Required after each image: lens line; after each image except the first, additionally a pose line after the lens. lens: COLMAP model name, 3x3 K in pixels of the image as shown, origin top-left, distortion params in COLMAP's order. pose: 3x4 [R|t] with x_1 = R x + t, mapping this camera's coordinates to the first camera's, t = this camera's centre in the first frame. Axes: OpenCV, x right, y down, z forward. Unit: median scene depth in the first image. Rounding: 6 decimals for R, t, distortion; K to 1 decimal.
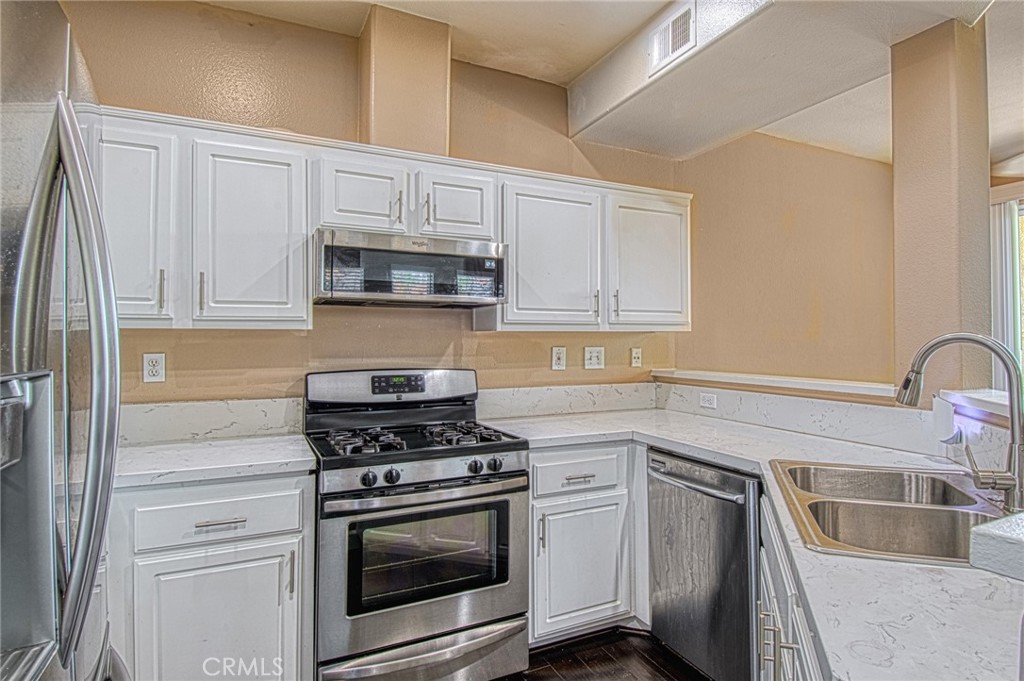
lens RADIAL K [[537.3, 0, 510.6], [0, 537.3, 335.5], [0, 0, 1]] dist [0.019444, -0.000947]
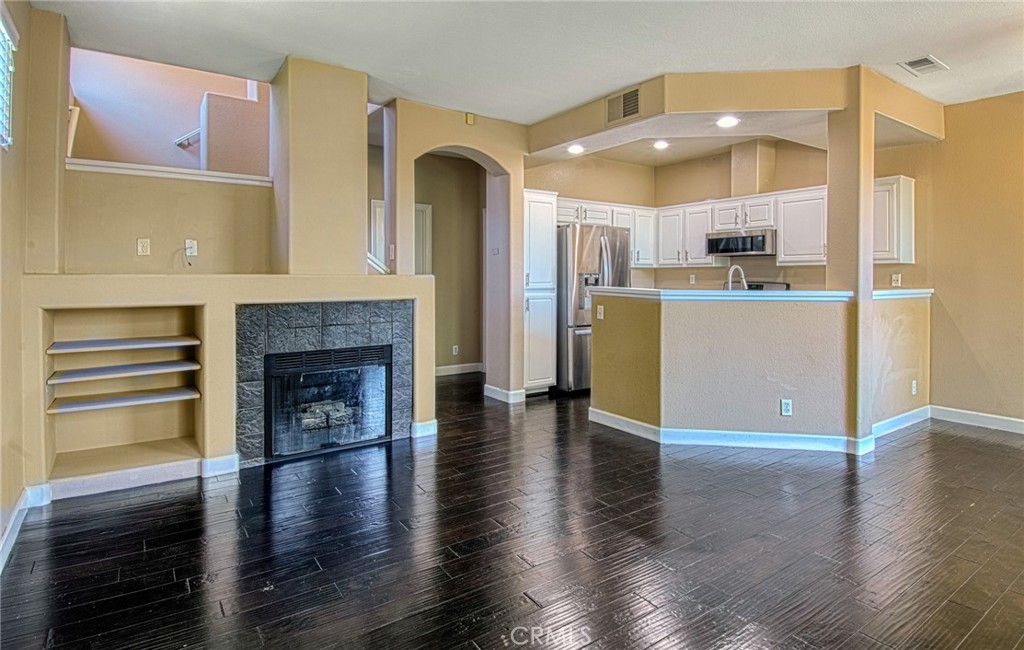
lens RADIAL K [[511.7, 0, 516.2], [0, 511.7, 271.7], [0, 0, 1]] dist [-0.009394, -0.000455]
pose [[0.135990, -0.009228, -0.990667, 1.917654], [0.005663, 0.999948, -0.008537, 0.029231], [0.990694, -0.004449, 0.136036, -0.360212]]
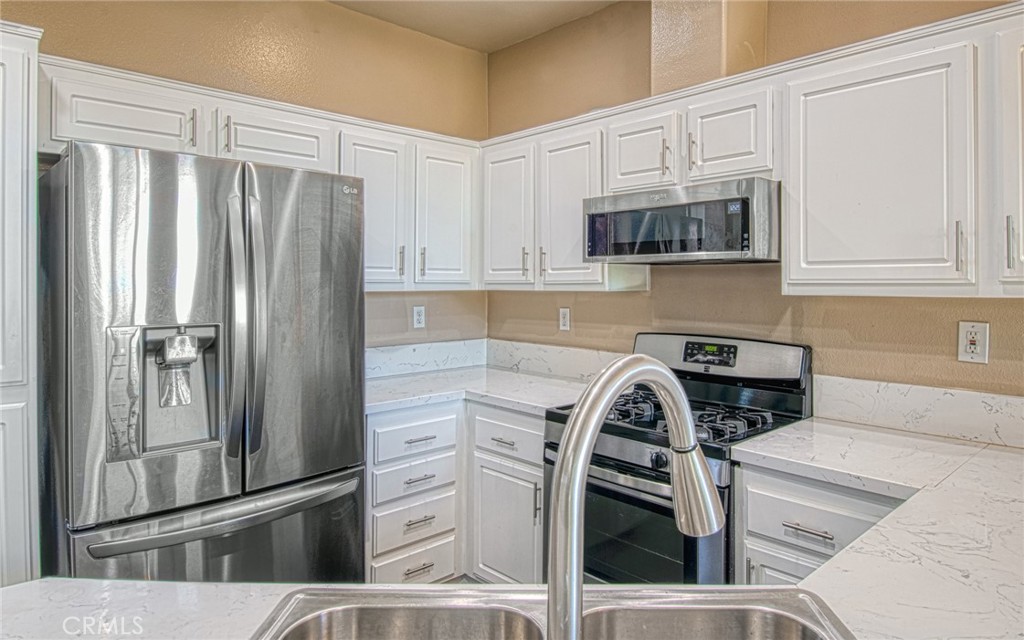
lens RADIAL K [[618.8, 0, 544.1], [0, 618.8, 269.8], [0, 0, 1]] dist [0.000500, -0.001003]
pose [[0.330709, -0.016935, -0.943581, 0.644396], [0.011536, 0.999837, -0.013901, -0.033545], [0.943662, -0.006288, 0.330851, 0.424248]]
